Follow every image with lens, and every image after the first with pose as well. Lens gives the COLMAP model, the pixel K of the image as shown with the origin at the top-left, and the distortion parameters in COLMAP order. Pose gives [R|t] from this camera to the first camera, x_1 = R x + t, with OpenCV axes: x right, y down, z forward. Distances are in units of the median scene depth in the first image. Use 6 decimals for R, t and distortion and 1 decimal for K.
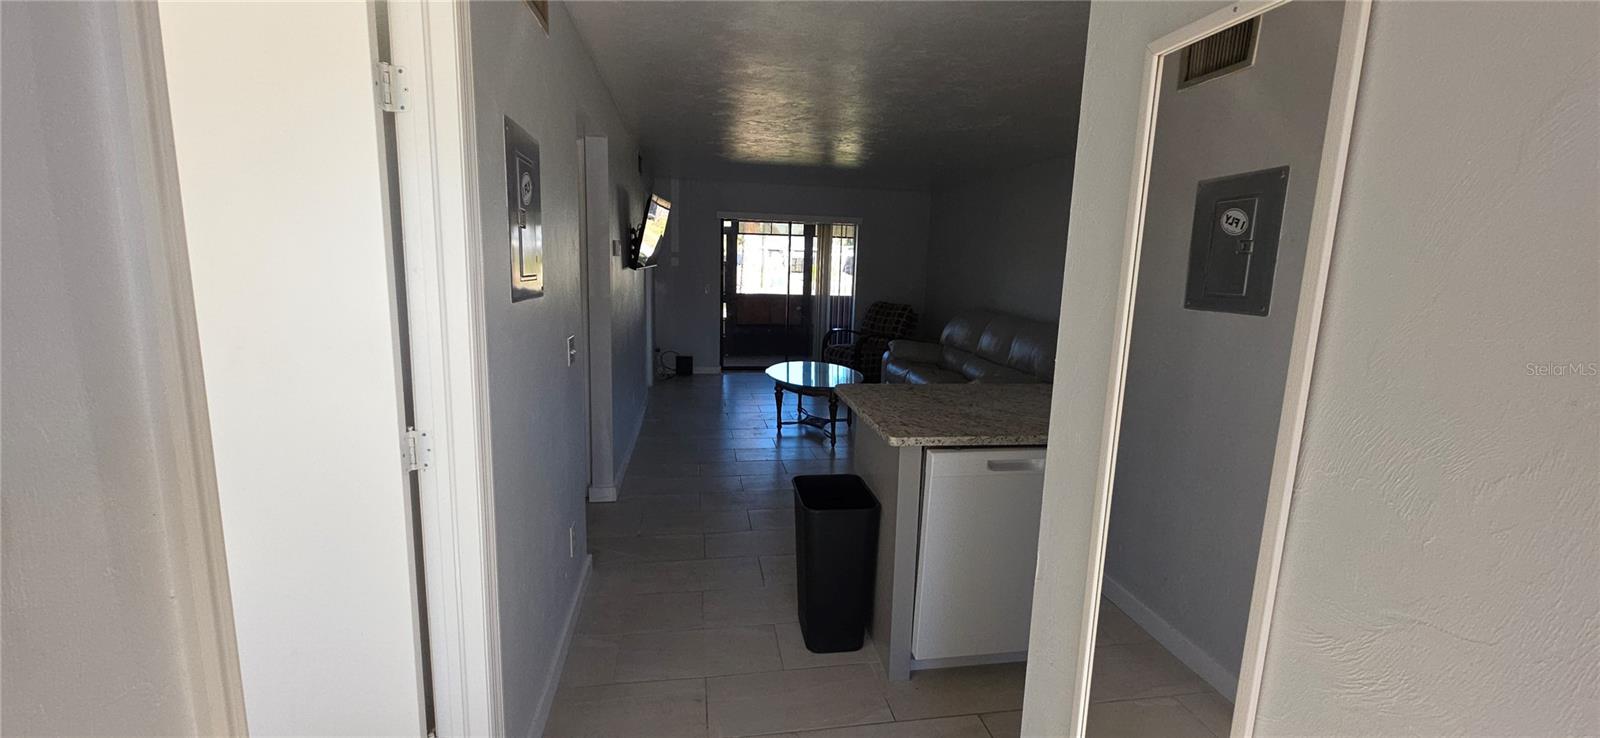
lens RADIAL K [[627.9, 0, 806.1], [0, 627.9, 368.1], [0, 0, 1]] dist [0.003716, -0.000359]
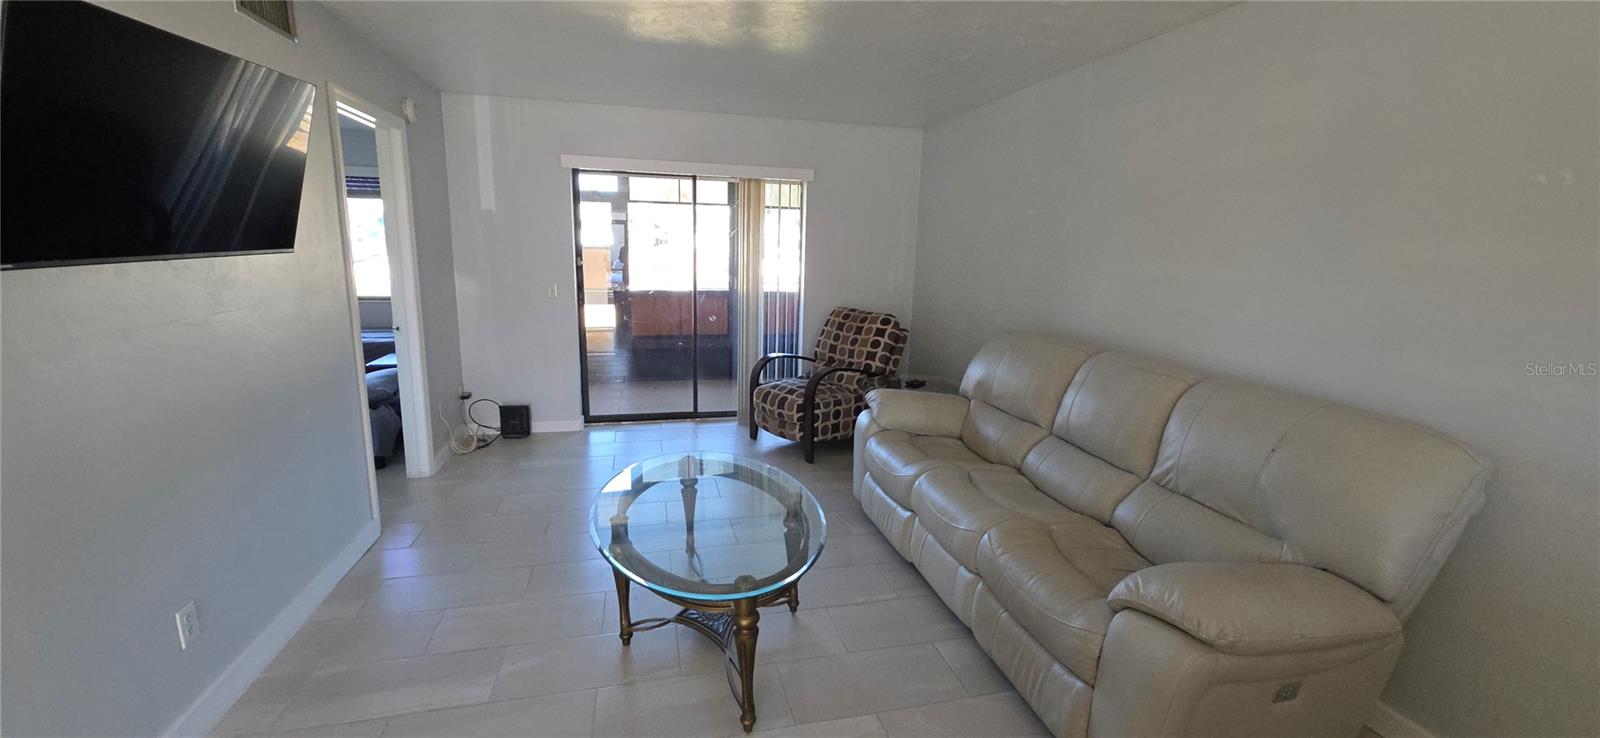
lens RADIAL K [[627.9, 0, 802.5], [0, 627.9, 360.7], [0, 0, 1]] dist [0.003716, -0.000359]
pose [[0.997098, -0.016165, 0.074395, 0.030989], [0.015206, 0.999794, 0.013429, -0.063965], [-0.074597, -0.012259, 0.997138, 0.395152]]
